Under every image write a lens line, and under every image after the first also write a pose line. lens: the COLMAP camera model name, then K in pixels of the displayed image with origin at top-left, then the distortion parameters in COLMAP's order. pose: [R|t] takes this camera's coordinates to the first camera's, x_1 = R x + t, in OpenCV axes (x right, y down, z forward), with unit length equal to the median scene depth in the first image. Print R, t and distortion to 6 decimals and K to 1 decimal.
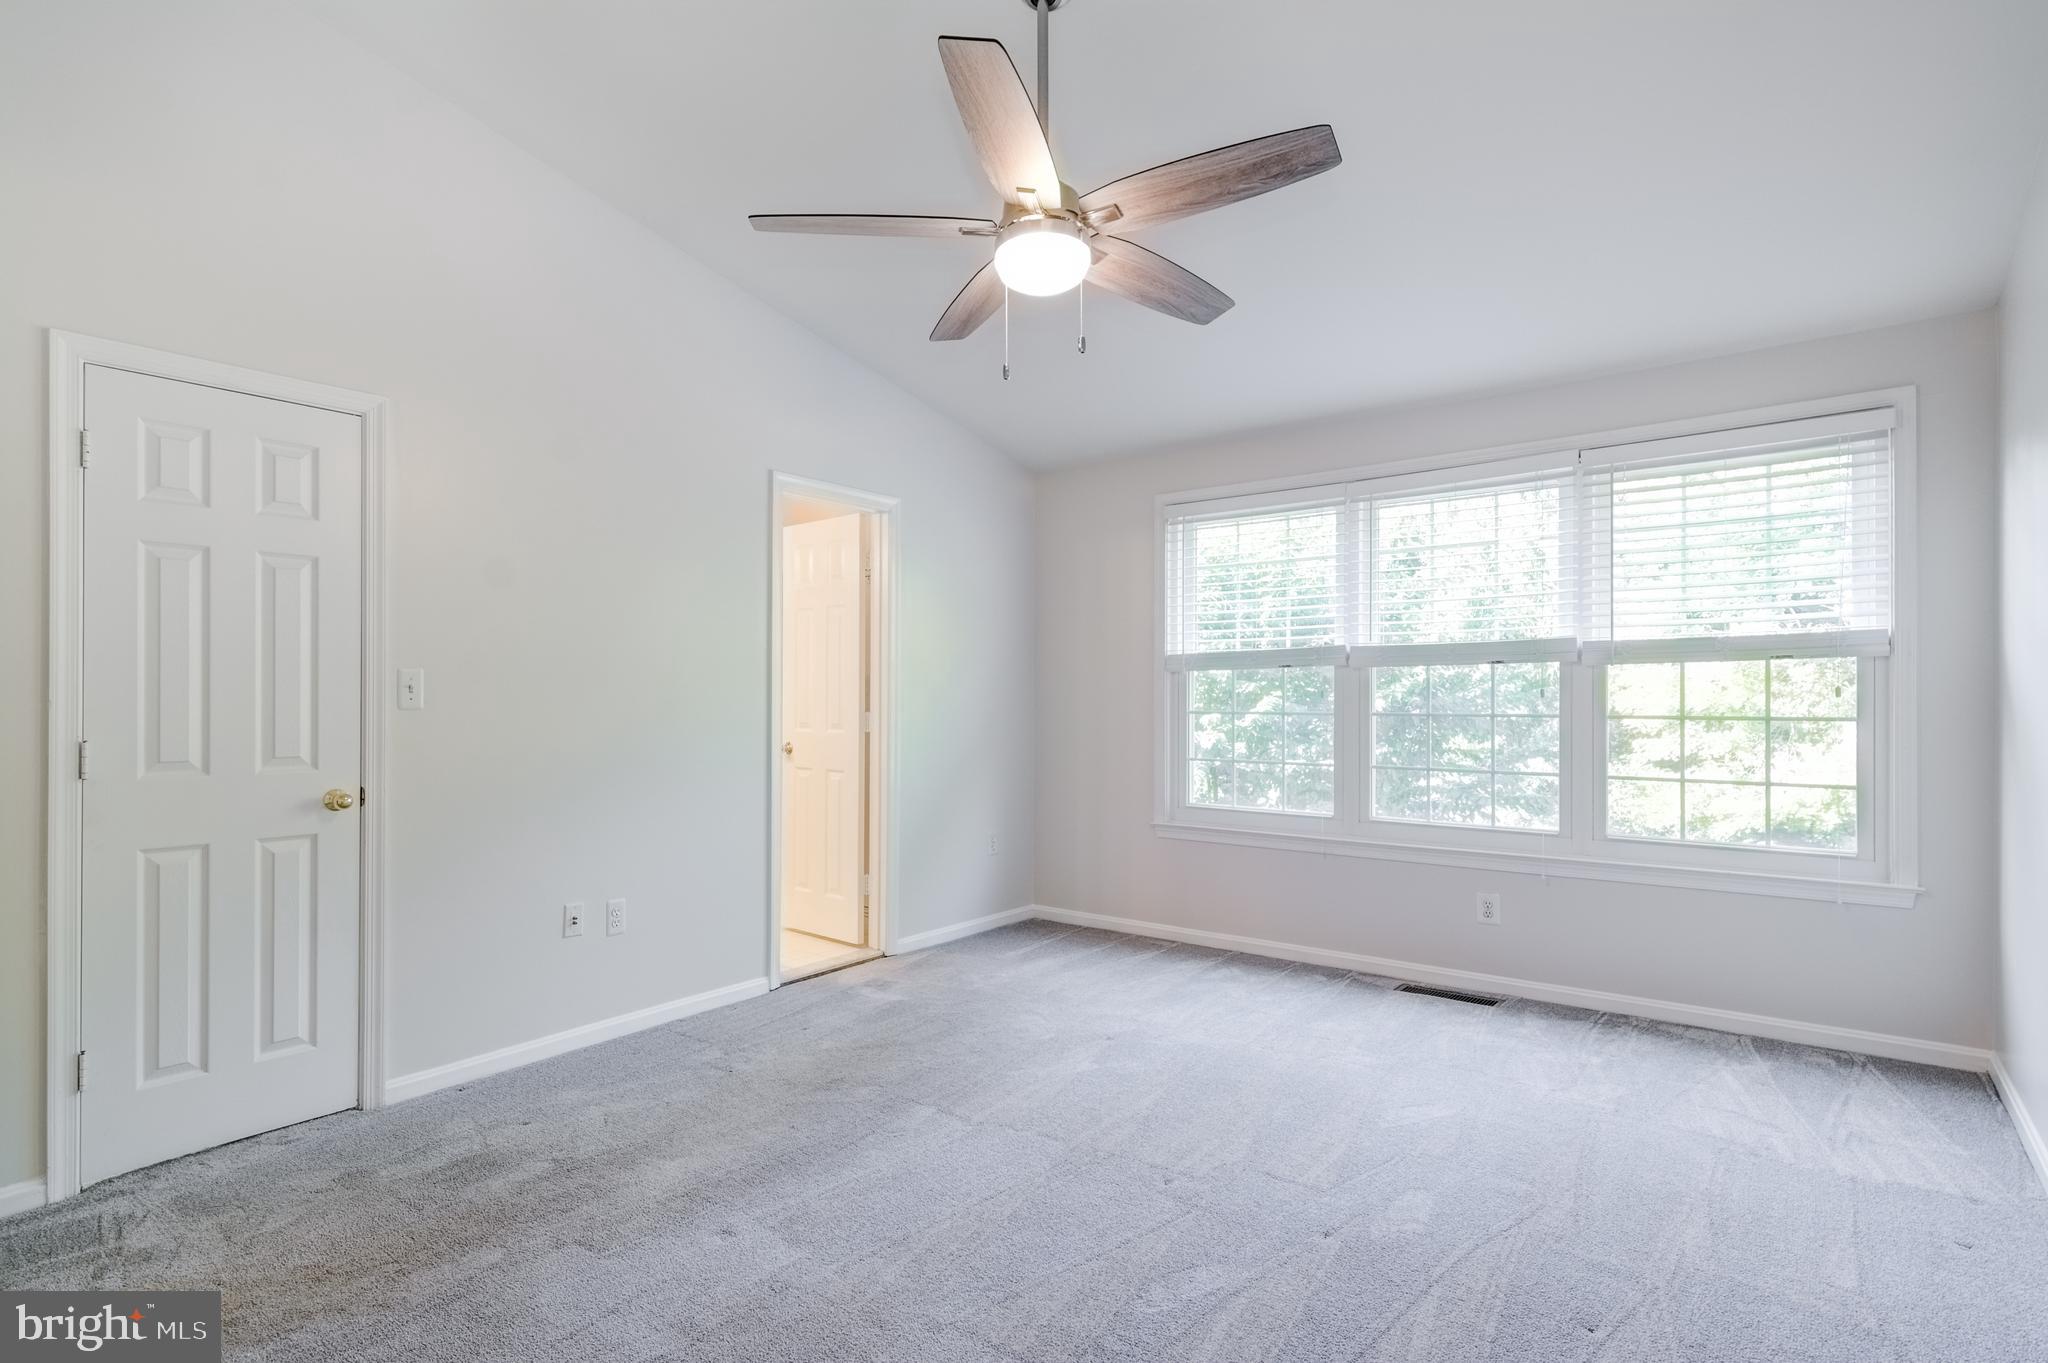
lens RADIAL K [[1055.9, 0, 1037.3], [0, 1055.9, 690.6], [0, 0, 1]] dist [0.014305, -0.002578]
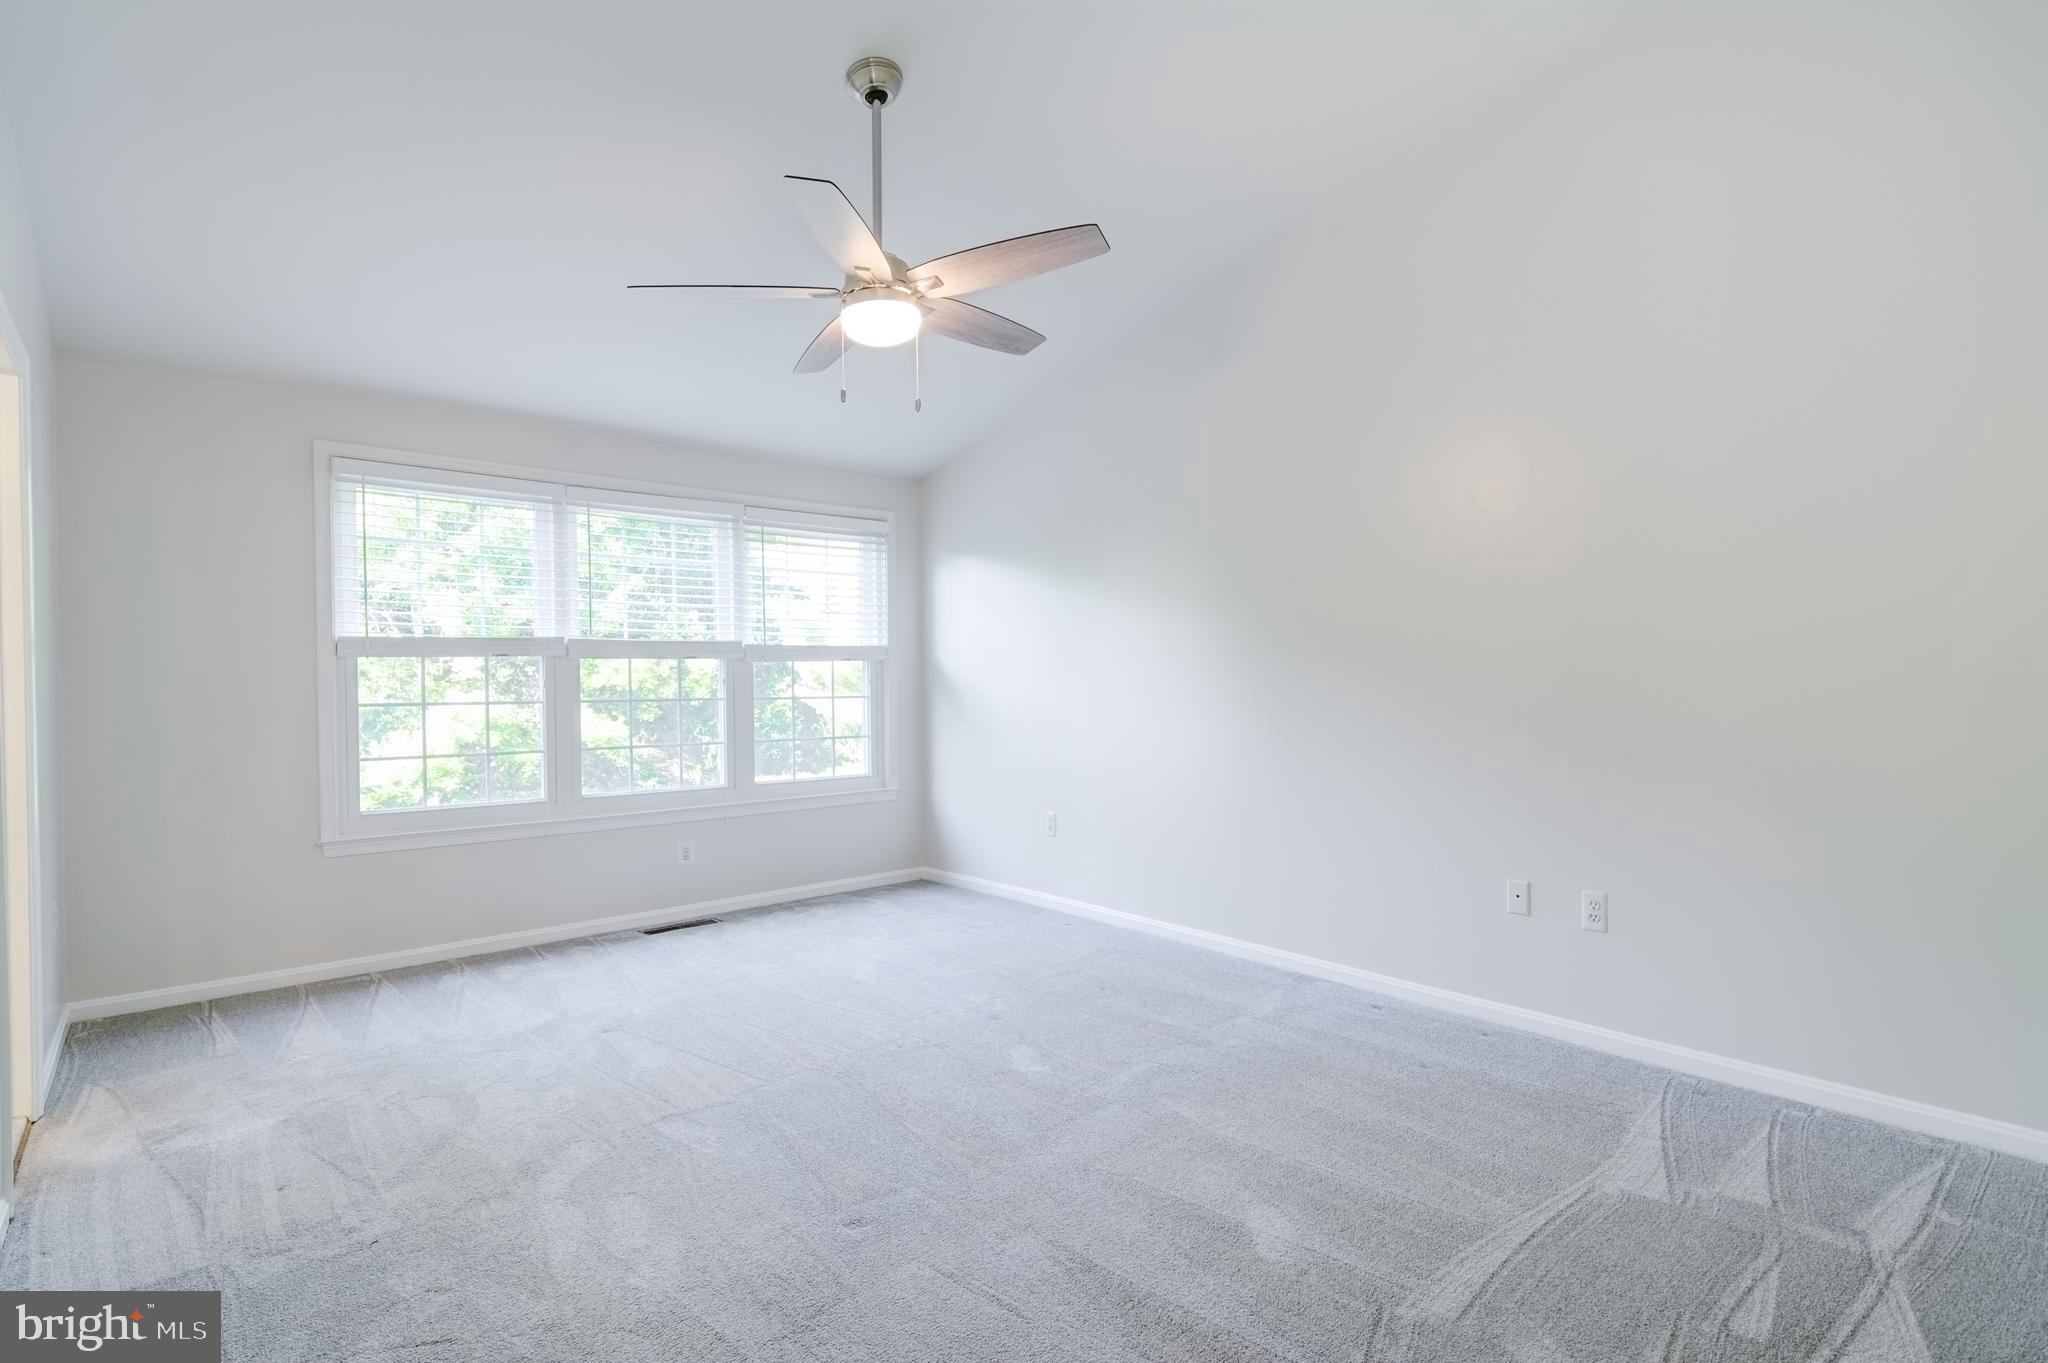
lens RADIAL K [[981.5, 0, 1042.8], [0, 981.5, 685.3], [0, 0, 1]] dist [0.021553, -0.009875]
pose [[0.183842, -0.001543, 0.982955, -0.647299], [0.004089, 0.999991, 0.000805, 0.007708], [-0.982947, 0.003872, 0.183847, 0.369152]]
